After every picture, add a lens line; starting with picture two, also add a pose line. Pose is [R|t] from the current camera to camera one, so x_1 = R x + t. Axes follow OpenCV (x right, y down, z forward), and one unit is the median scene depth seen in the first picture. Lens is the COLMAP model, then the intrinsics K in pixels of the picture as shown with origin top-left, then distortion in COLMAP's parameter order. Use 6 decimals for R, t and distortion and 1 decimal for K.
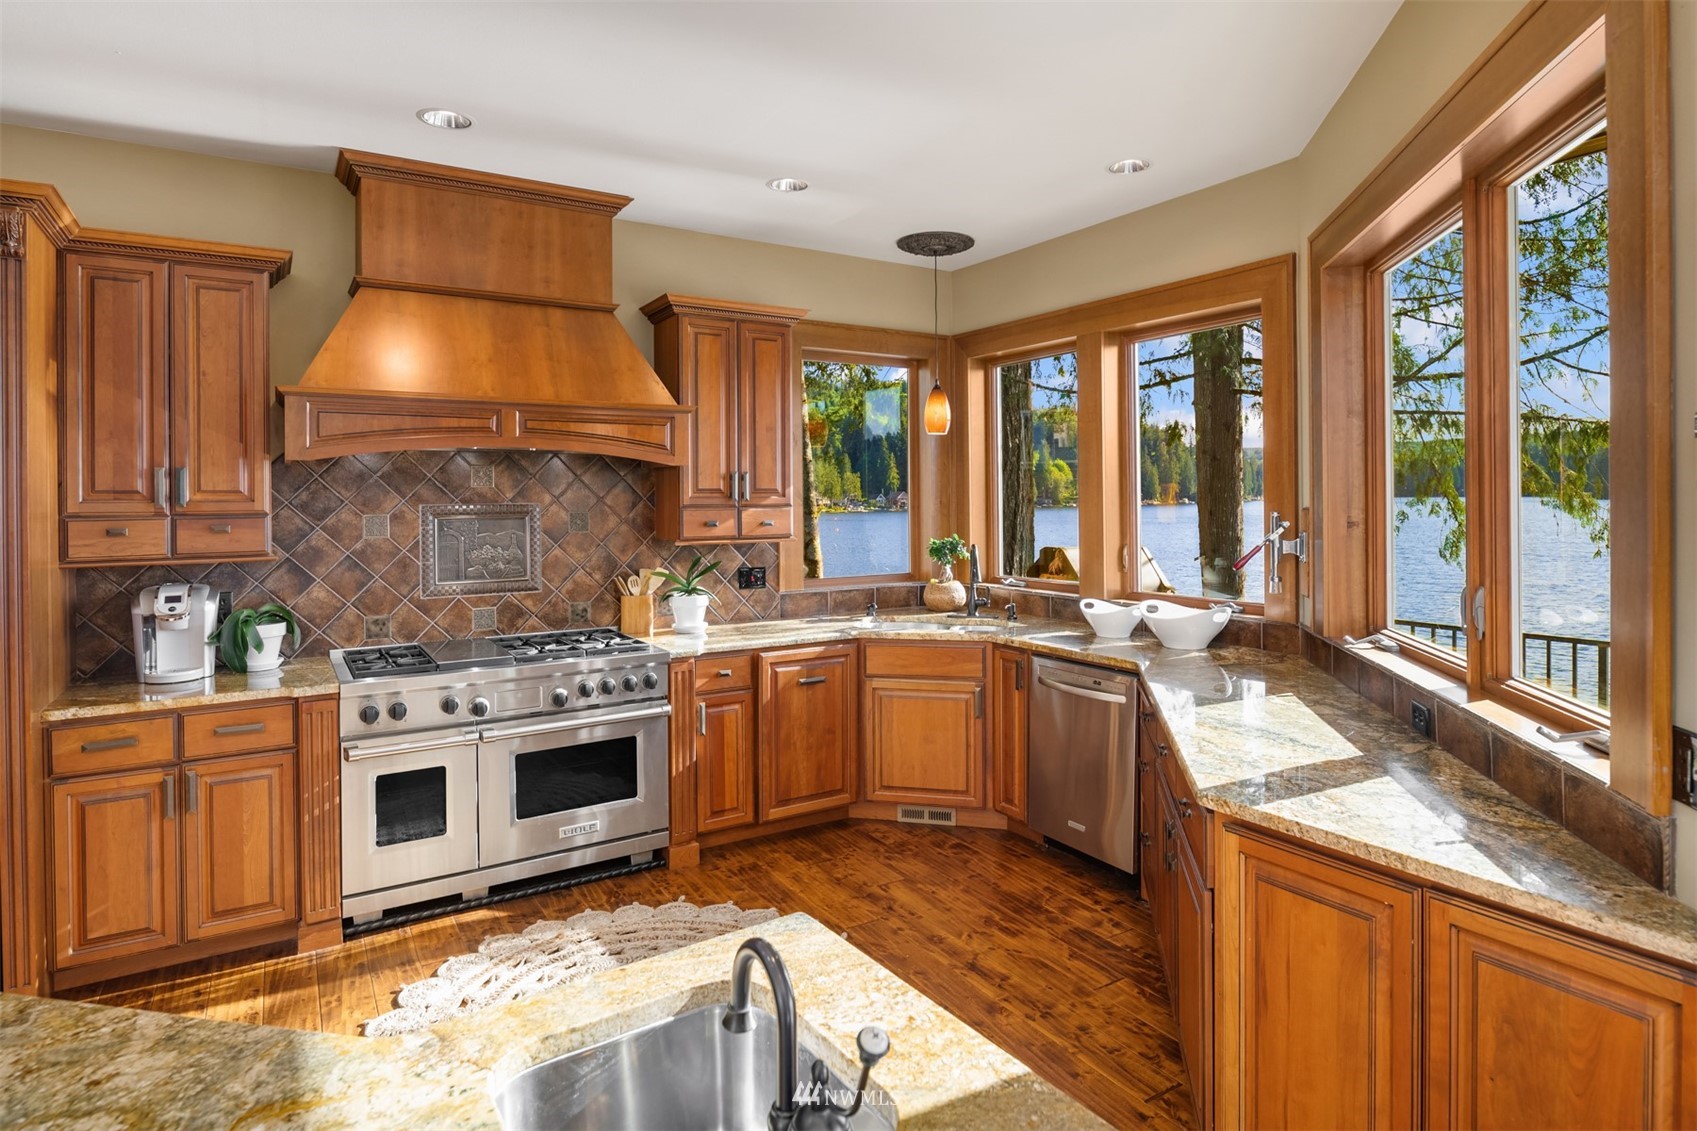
lens RADIAL K [[918.9, 0, 852.4], [0, 918.9, 500.6], [0, 0, 1]] dist [-0.001653, -0.005035]
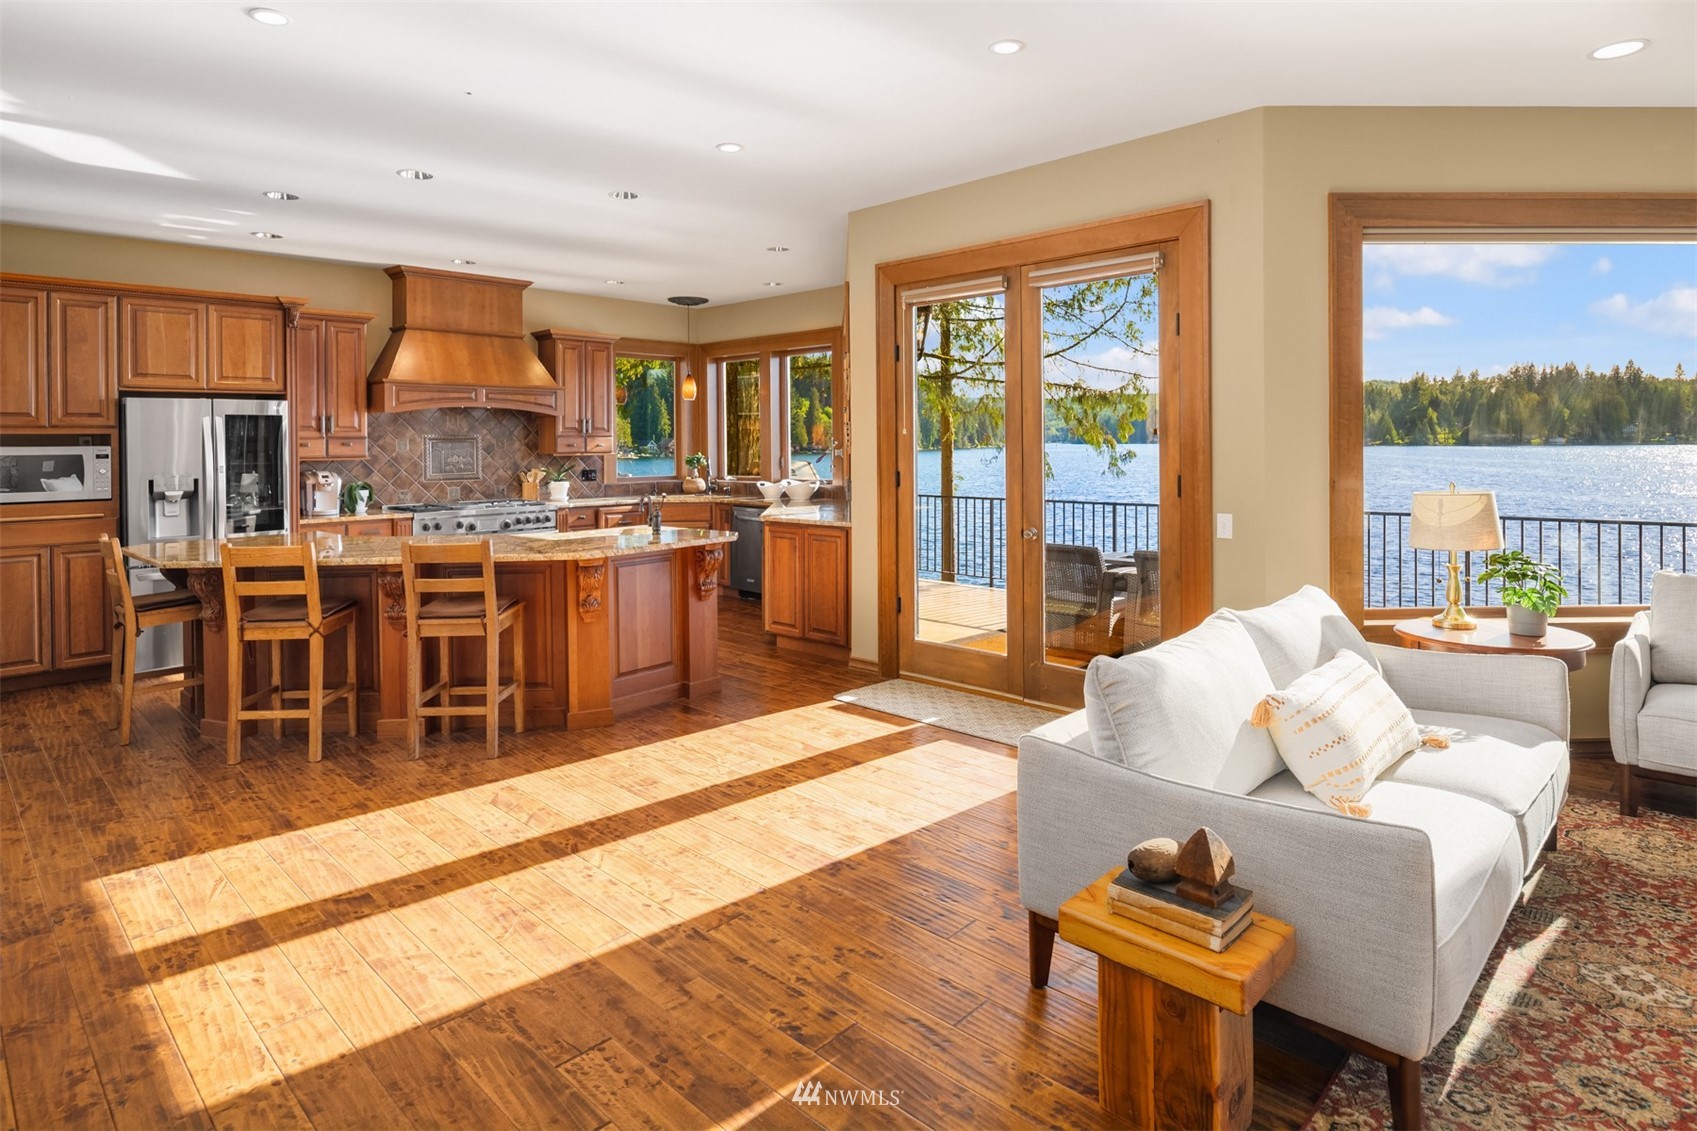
lens RADIAL K [[918.9, 0, 849.3], [0, 918.9, 448.5], [0, 0, 1]] dist [-0.001653, -0.005035]
pose [[0.970707, -0.001490, 0.240260, -0.051912], [0.001101, 0.999998, 0.001752, 0.031103], [-0.240262, -0.001436, 0.970707, -1.106895]]
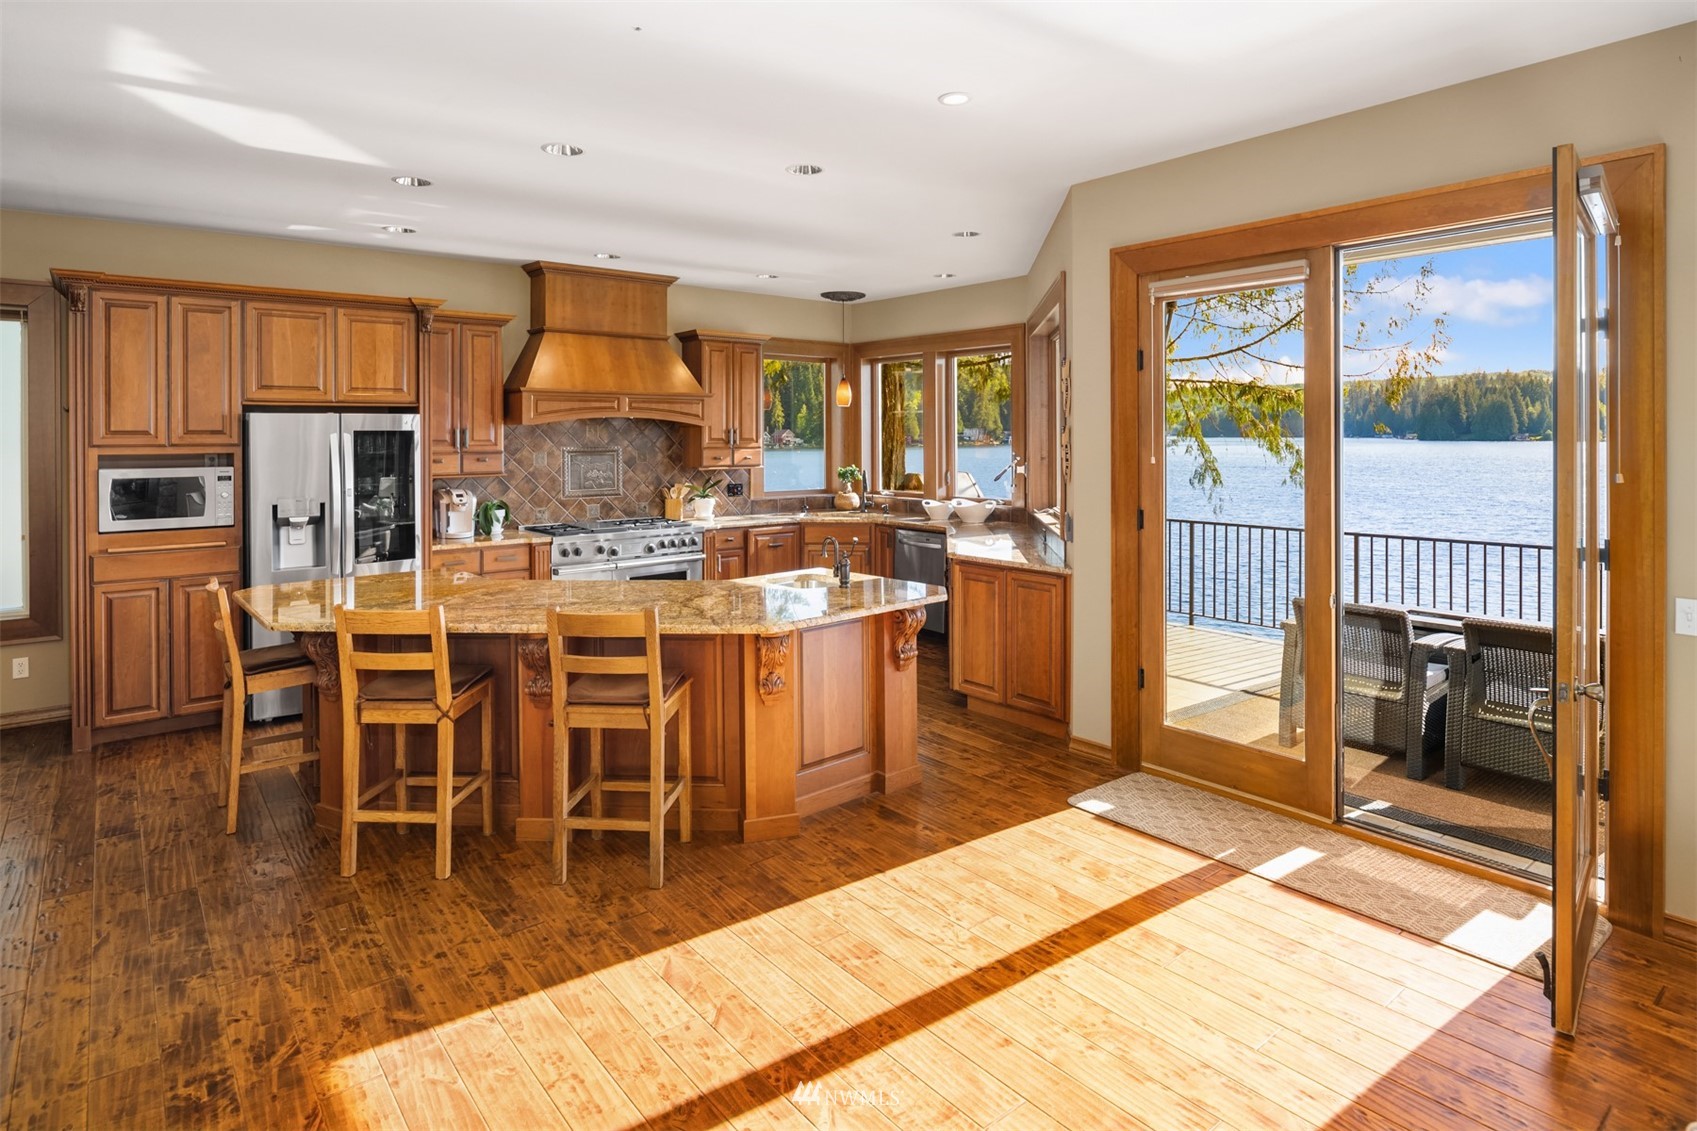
lens RADIAL K [[918.9, 0, 850.2], [0, 918.9, 439.7], [0, 0, 1]] dist [-0.001653, -0.005035]
pose [[0.992415, 0.004183, 0.122864, -0.125474], [-0.004386, 0.999989, 0.001379, -0.014173], [-0.122857, -0.001908, 0.992423, -0.831209]]
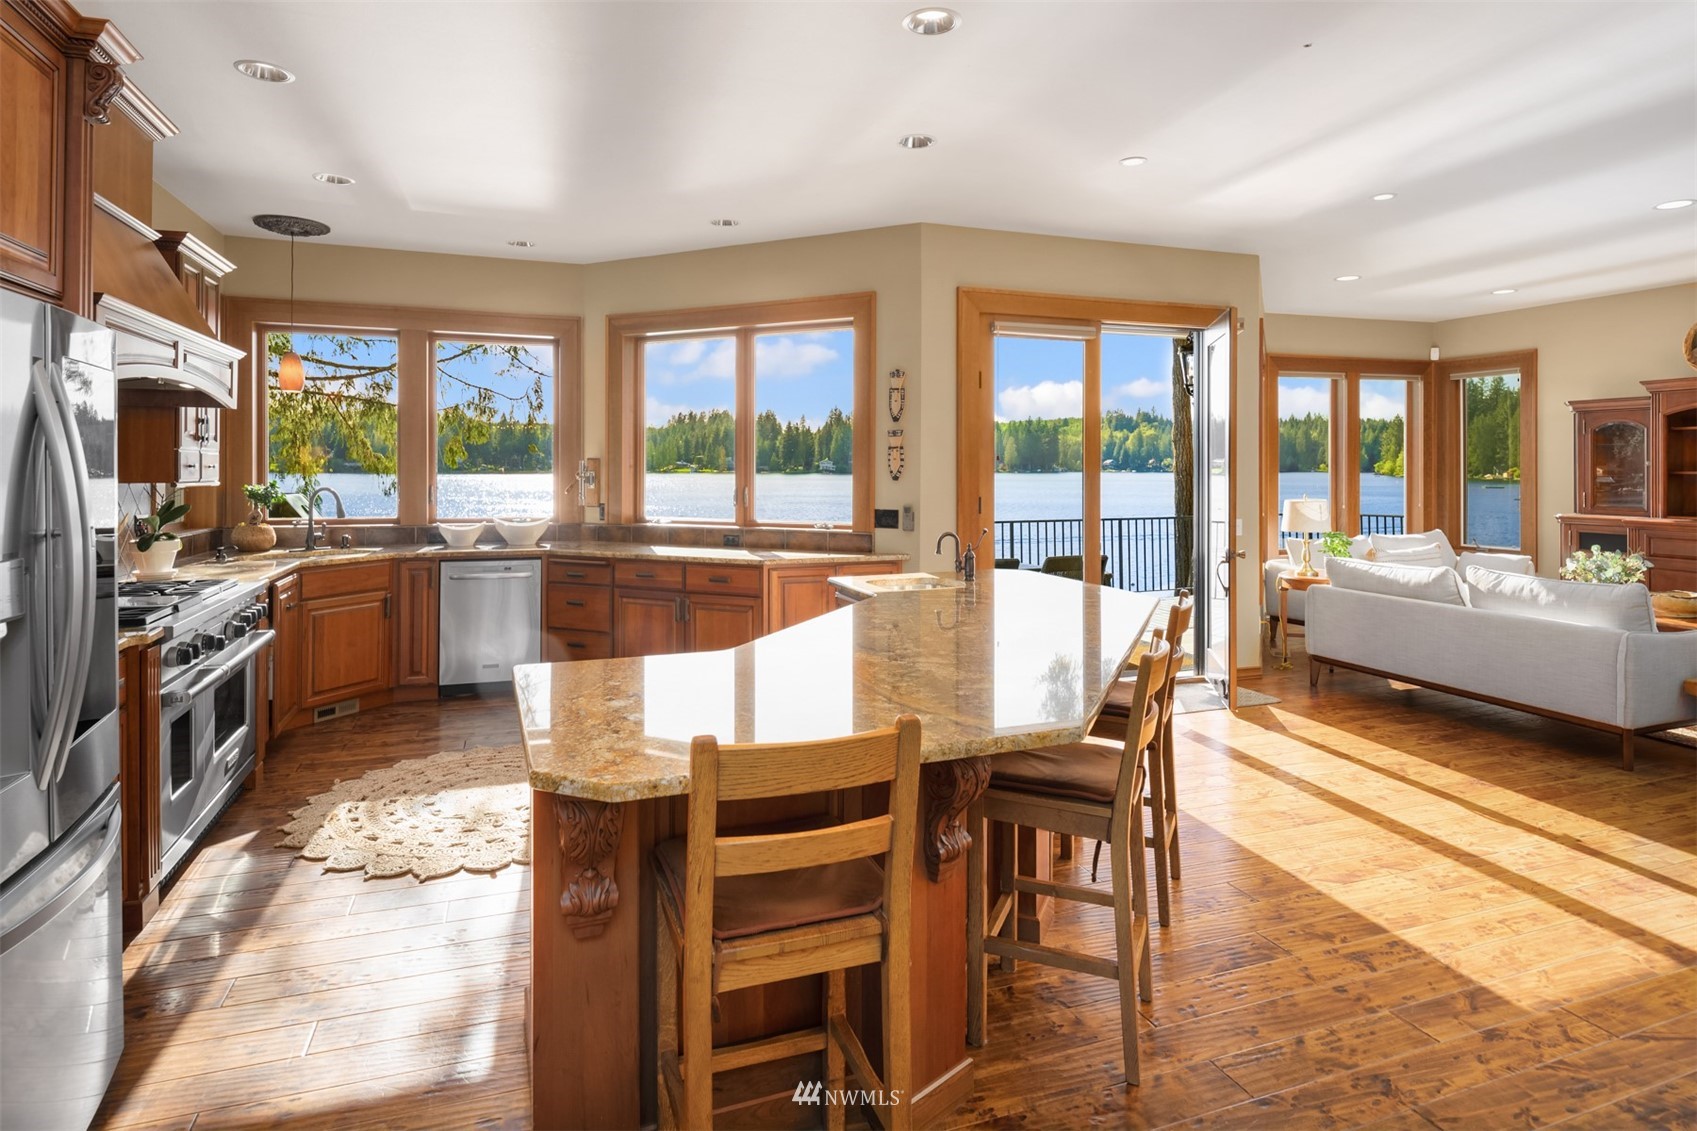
lens RADIAL K [[918.9, 0, 854.8], [0, 918.9, 477.1], [0, 0, 1]] dist [-0.001653, -0.005035]
pose [[0.202047, -0.004148, 0.979367, -1.022105], [-0.003707, 0.999981, 0.005000, 0.029988], [-0.979369, -0.004641, 0.202028, 0.097710]]
